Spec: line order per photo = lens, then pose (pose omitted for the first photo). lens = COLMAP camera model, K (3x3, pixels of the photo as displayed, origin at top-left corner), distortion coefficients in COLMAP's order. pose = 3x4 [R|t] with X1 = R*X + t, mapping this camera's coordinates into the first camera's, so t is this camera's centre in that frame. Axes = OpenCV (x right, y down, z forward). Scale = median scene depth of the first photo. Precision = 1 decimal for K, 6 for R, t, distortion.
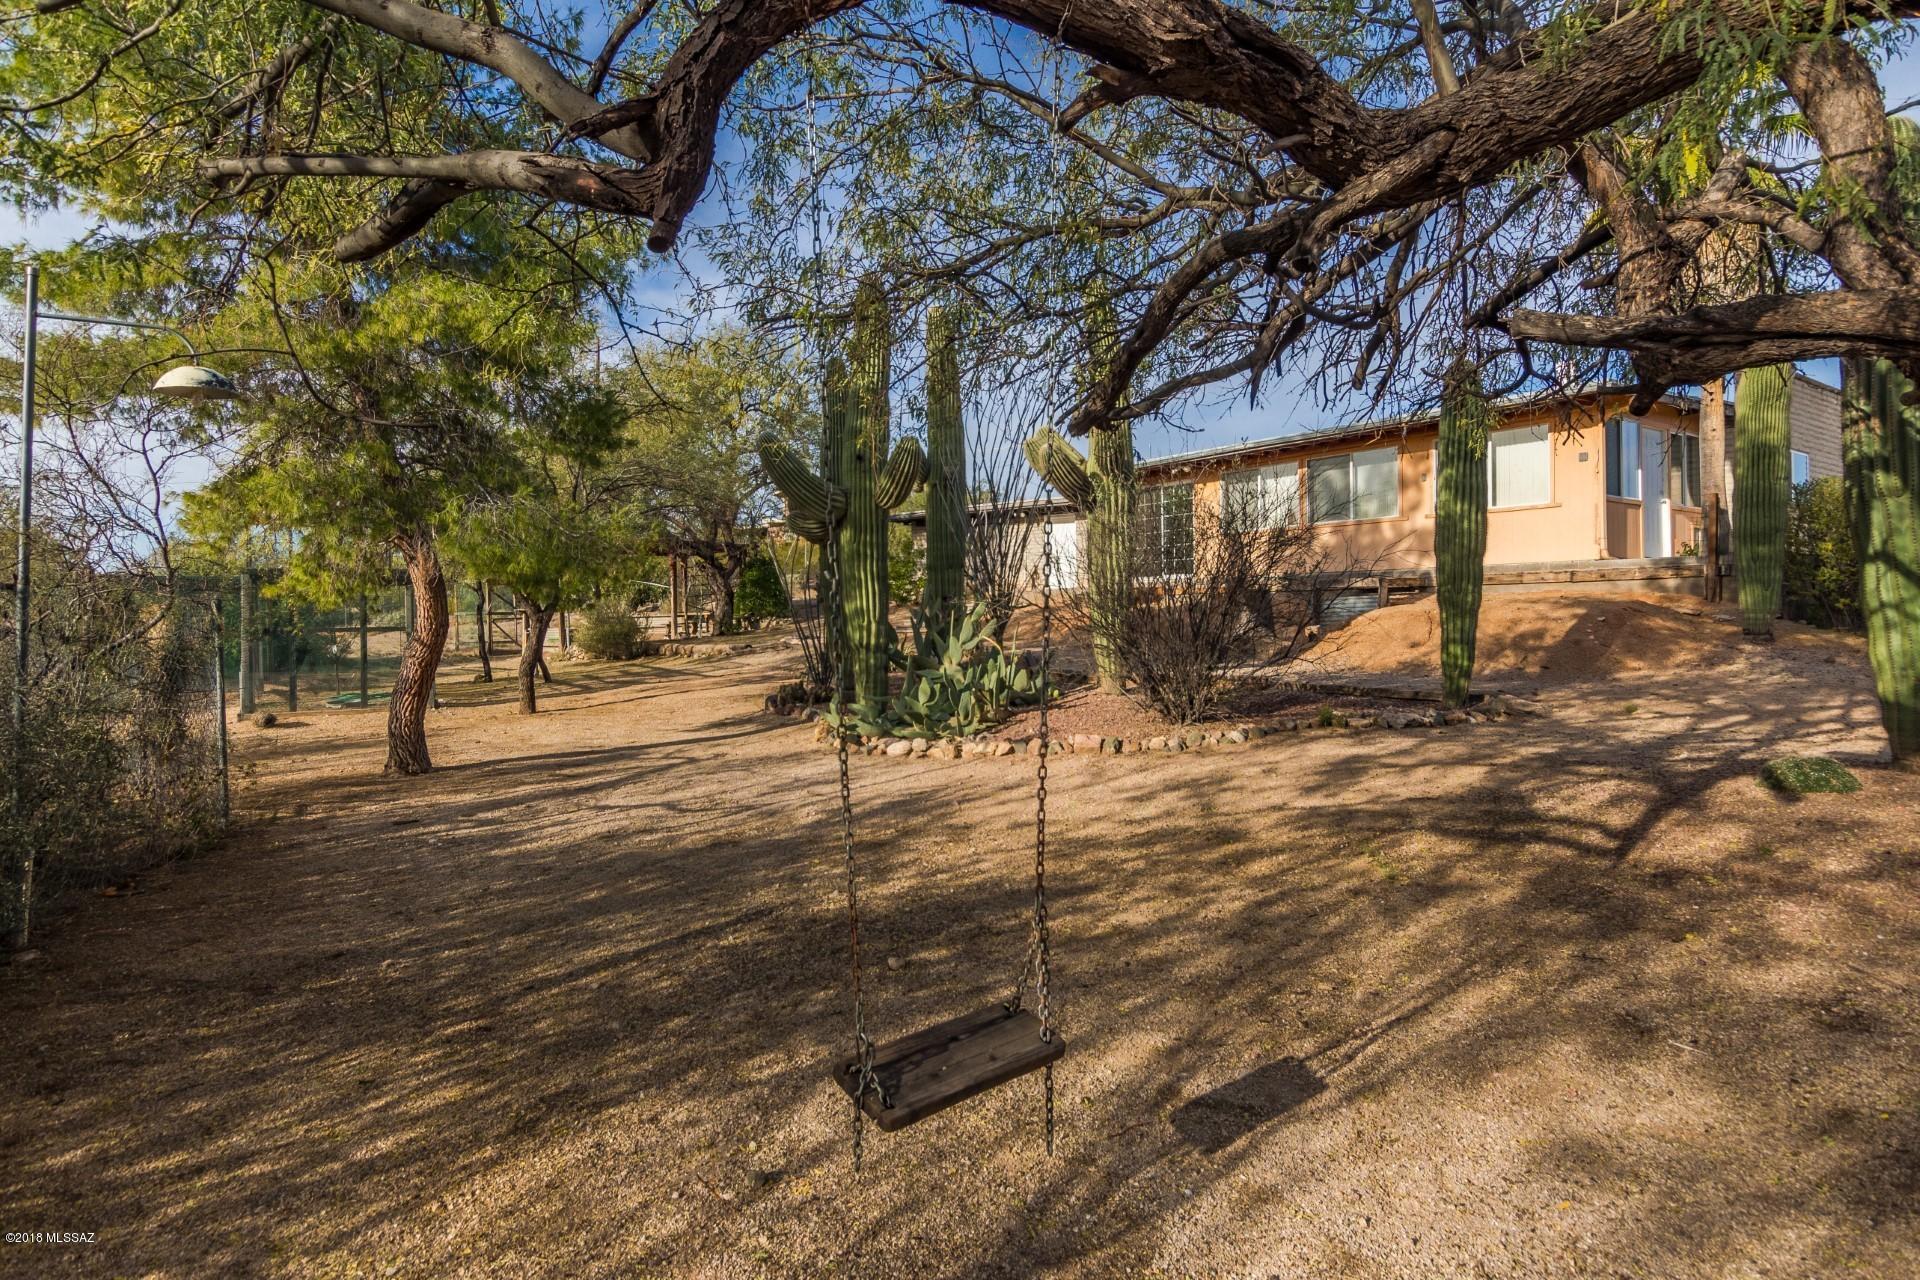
lens RADIAL K [[1052.8, 0, 960.0], [0, 1052.8, 640.0], [0, 0, 1]] dist [0.004040, 0.000856]
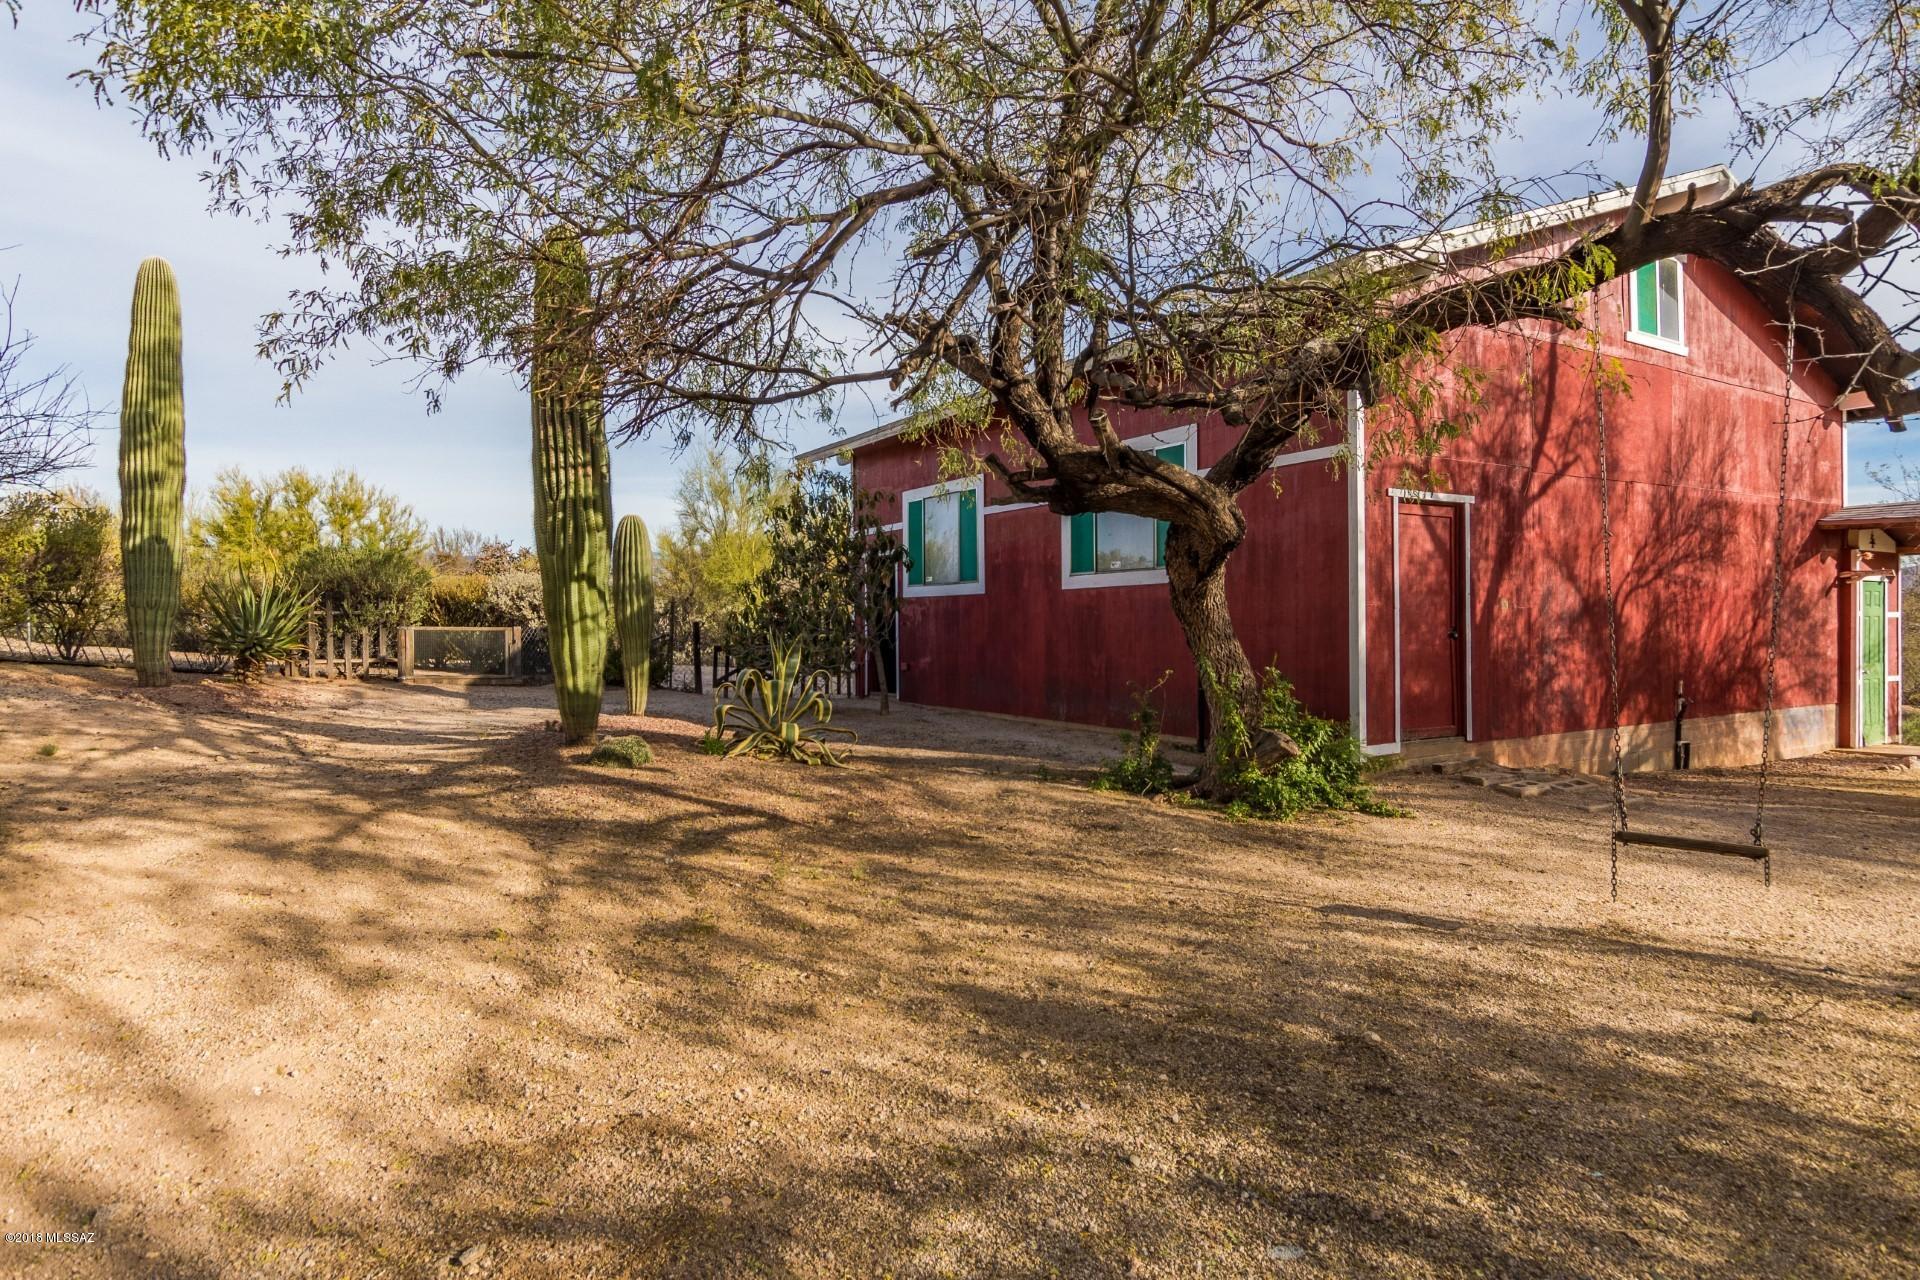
lens RADIAL K [[1052.8, 0, 960.0], [0, 1052.8, 640.0], [0, 0, 1]] dist [0.004040, 0.000856]
pose [[-0.380013, 0.010155, 0.924925, -0.458578], [0.023431, 0.999725, -0.001349, 0.007383], [-0.924684, 0.021159, -0.380146, 1.073391]]
